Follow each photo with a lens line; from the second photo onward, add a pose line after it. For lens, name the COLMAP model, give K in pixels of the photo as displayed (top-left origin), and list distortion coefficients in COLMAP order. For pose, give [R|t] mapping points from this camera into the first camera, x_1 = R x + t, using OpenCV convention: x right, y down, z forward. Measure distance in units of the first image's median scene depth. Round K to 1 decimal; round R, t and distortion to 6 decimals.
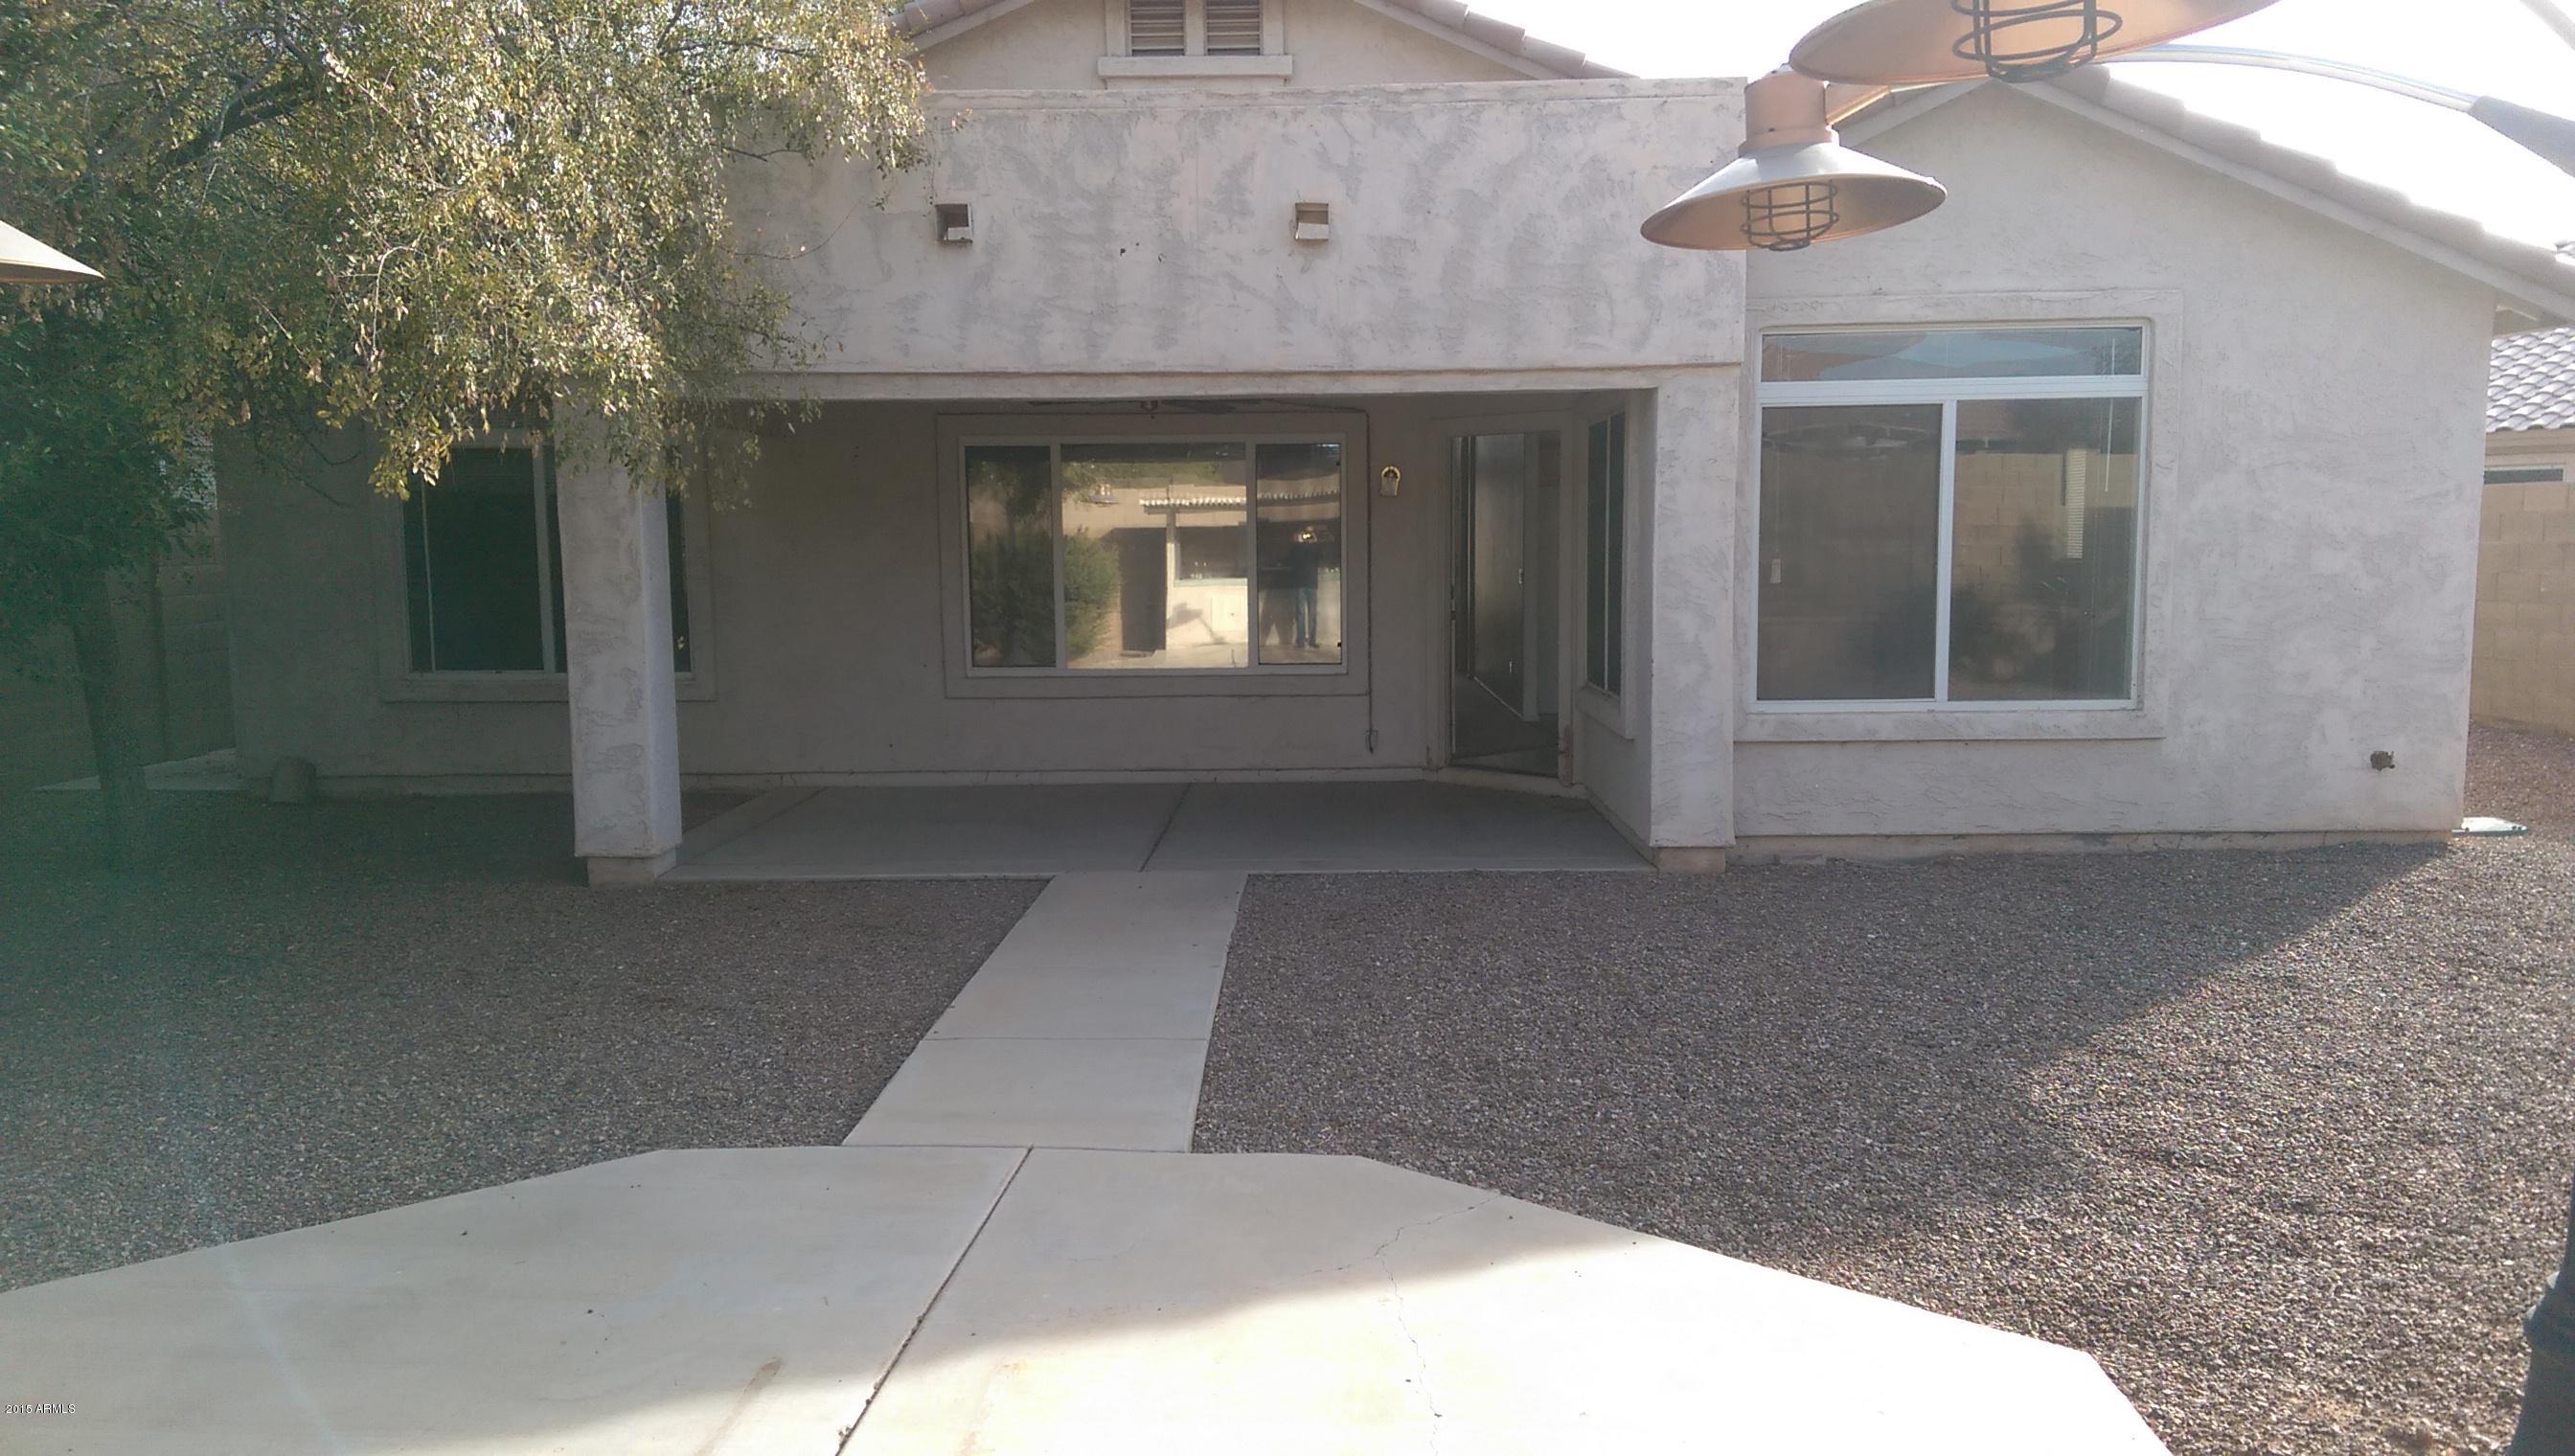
lens RADIAL K [[1831.6, 0, 1336.3], [0, 1831.6, 731.1], [0, 0, 1]] dist [0.103719, -0.148035]
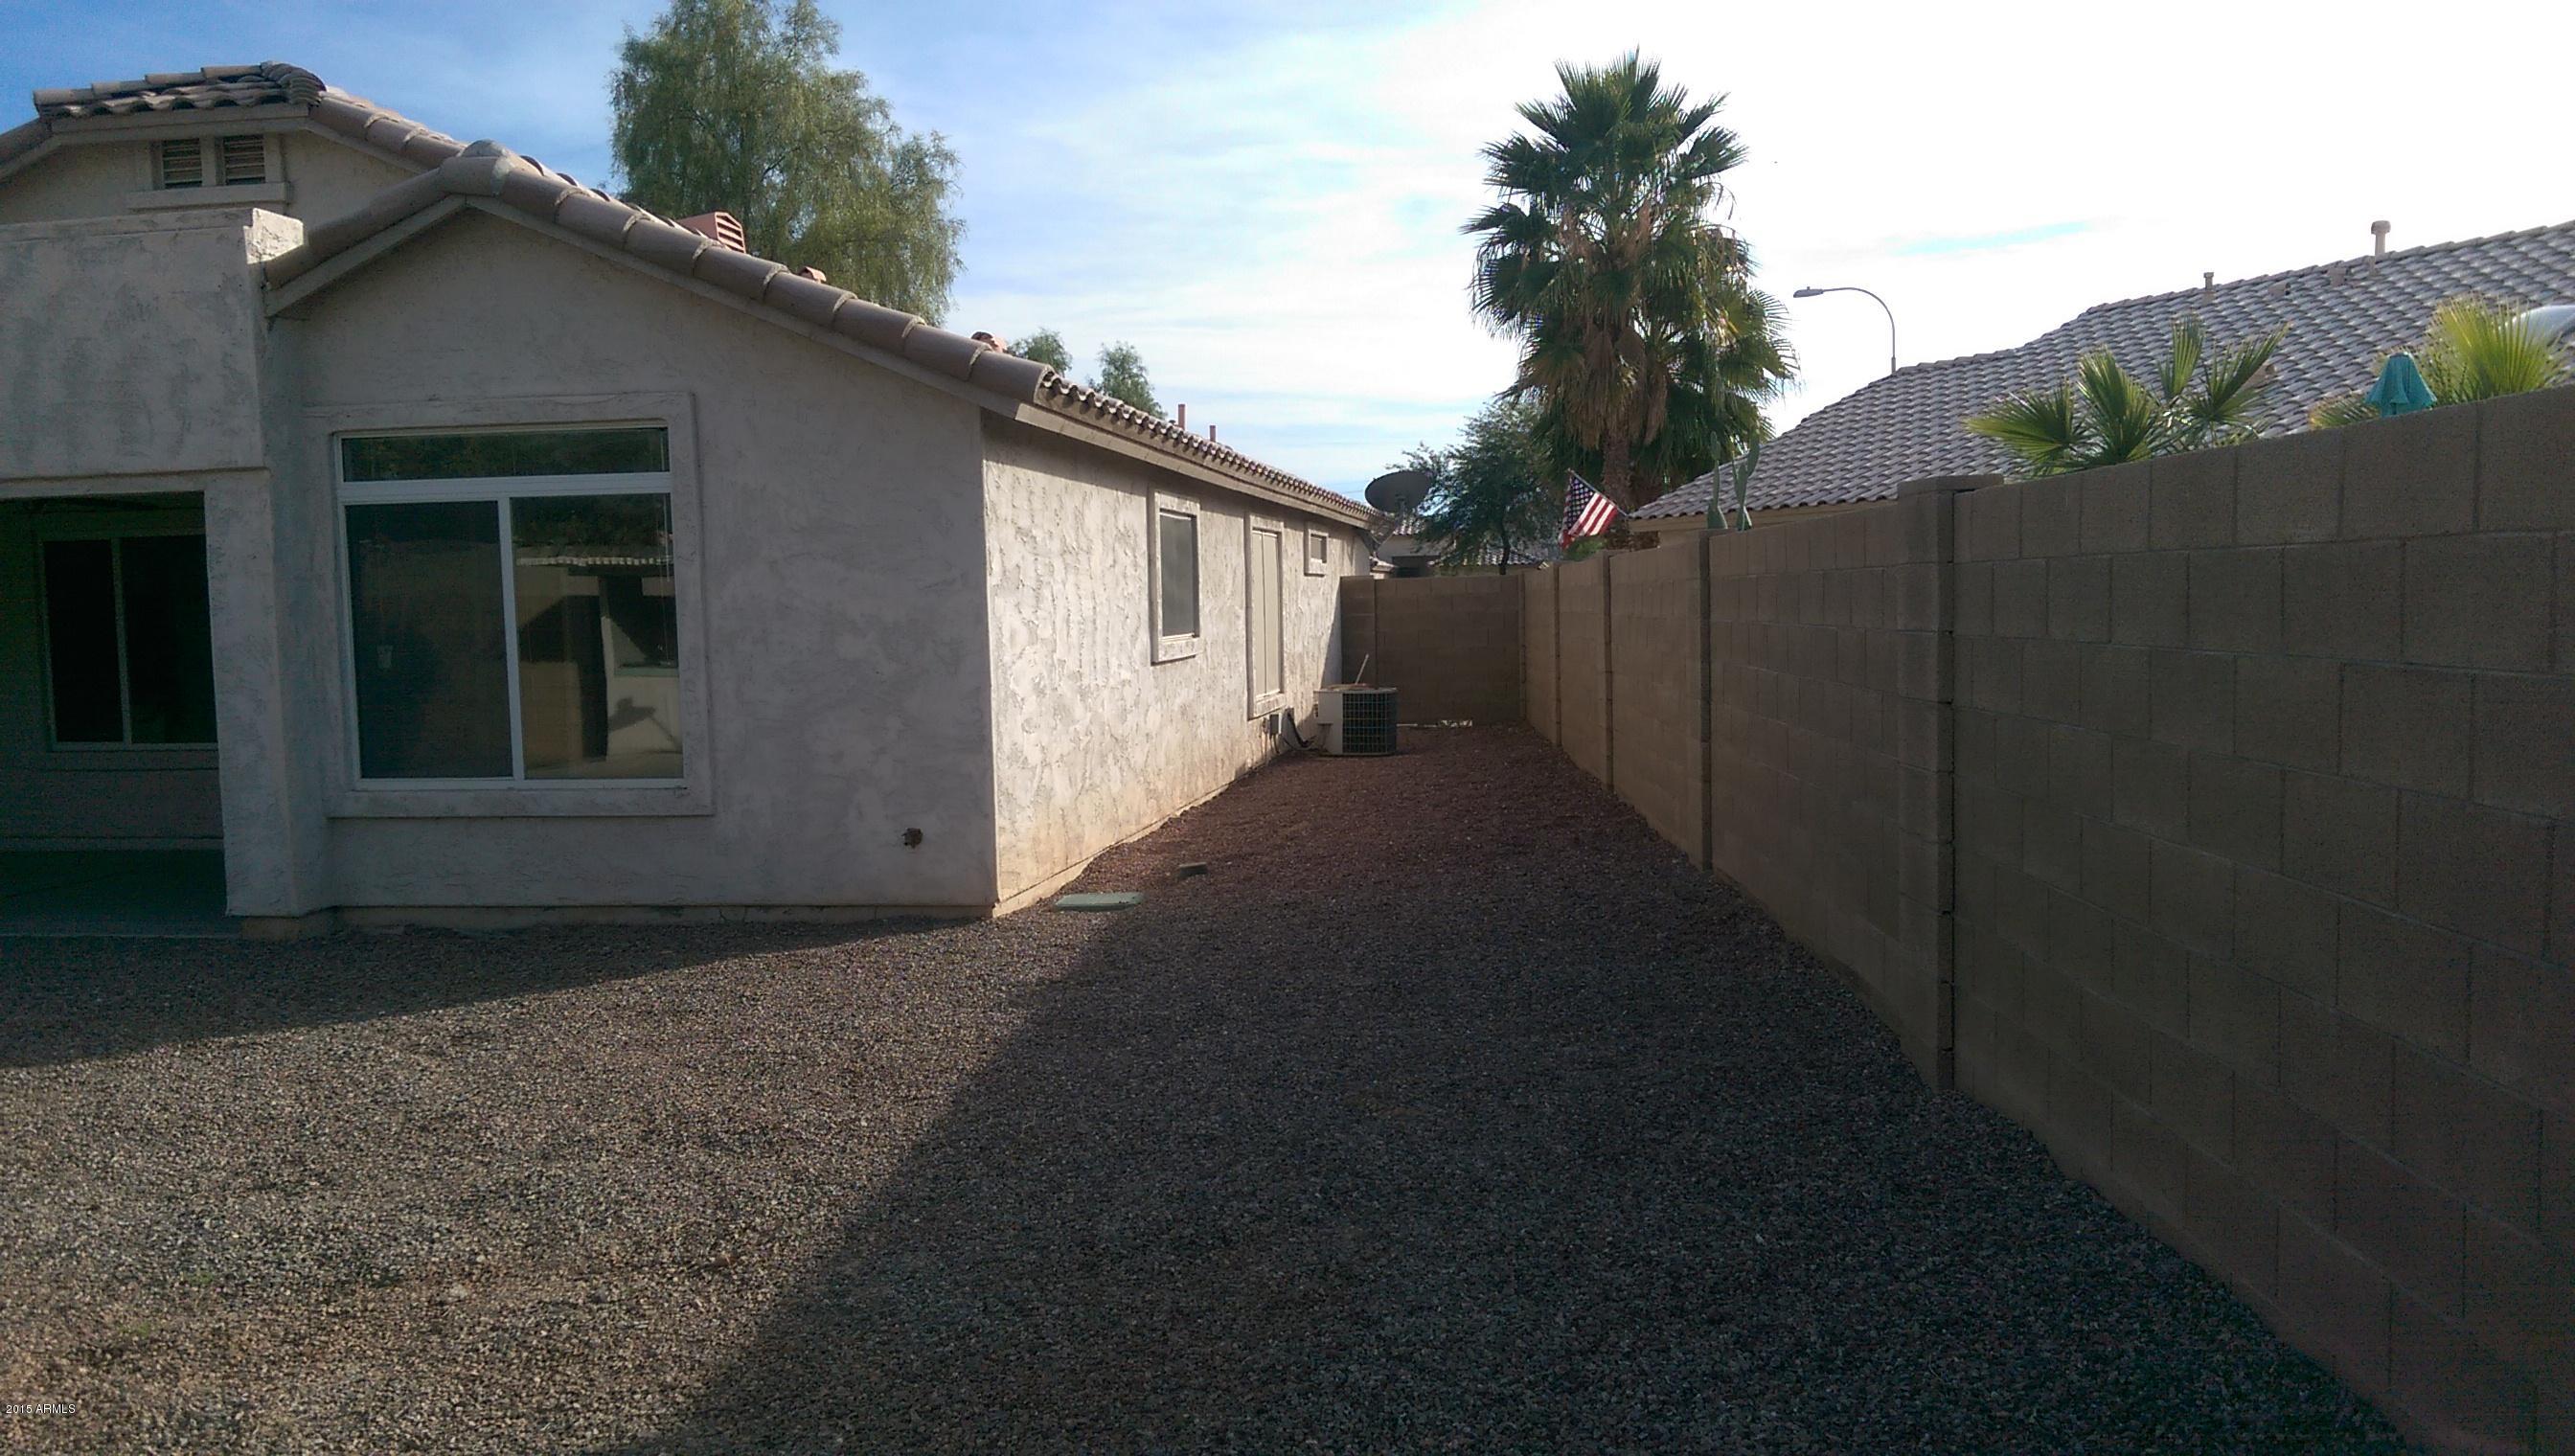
lens RADIAL K [[1831.6, 0, 1287.5], [0, 1831.6, 728.0], [0, 0, 1]] dist [0.013719, -0.023976]
pose [[0.992395, -0.001965, -0.123076, 0.928458], [-0.001985, 0.999487, -0.031962, -0.013480], [0.123075, 0.031963, 0.991882, 0.012621]]
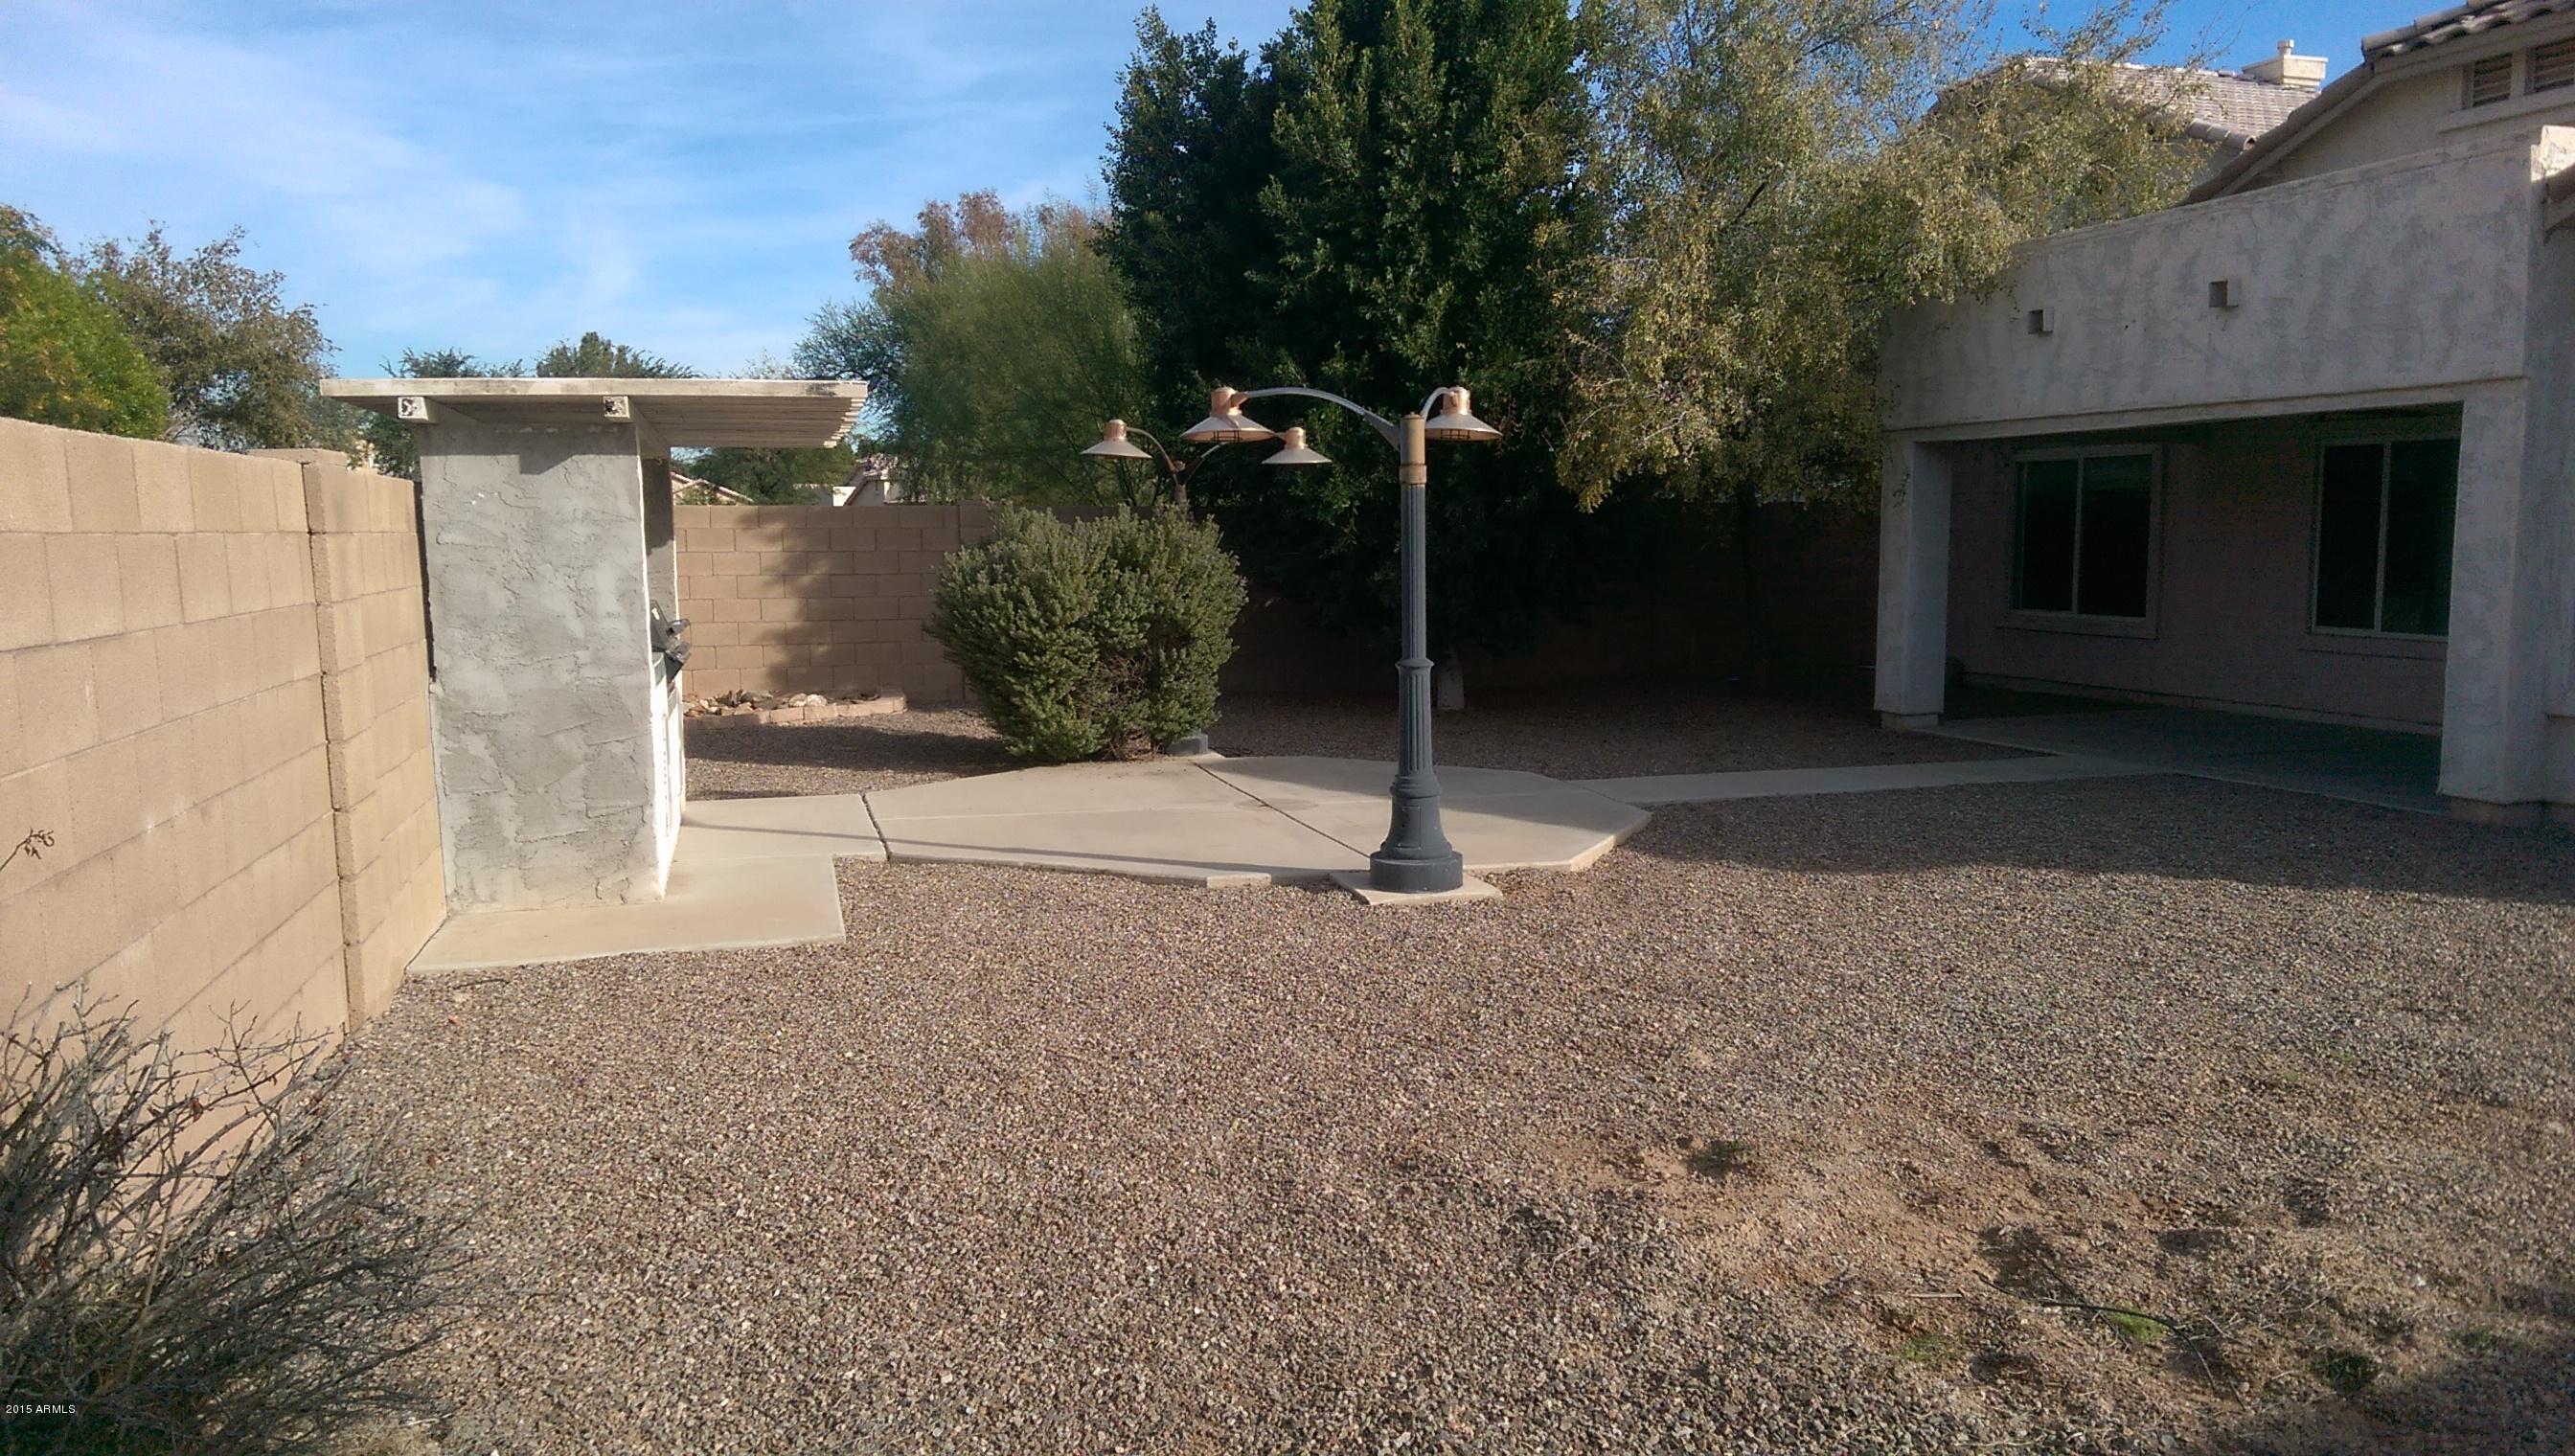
lens RADIAL K [[1813.9, 0, 1325.9], [0, 1813.9, 719.9], [0, 0, 1]] dist [0.082270, -0.094138]
pose [[0.346509, 0.107503, -0.931866, 1.026594], [-0.095230, 0.992310, 0.079066, -0.008968], [0.933200, 0.061344, 0.354082, -0.075998]]
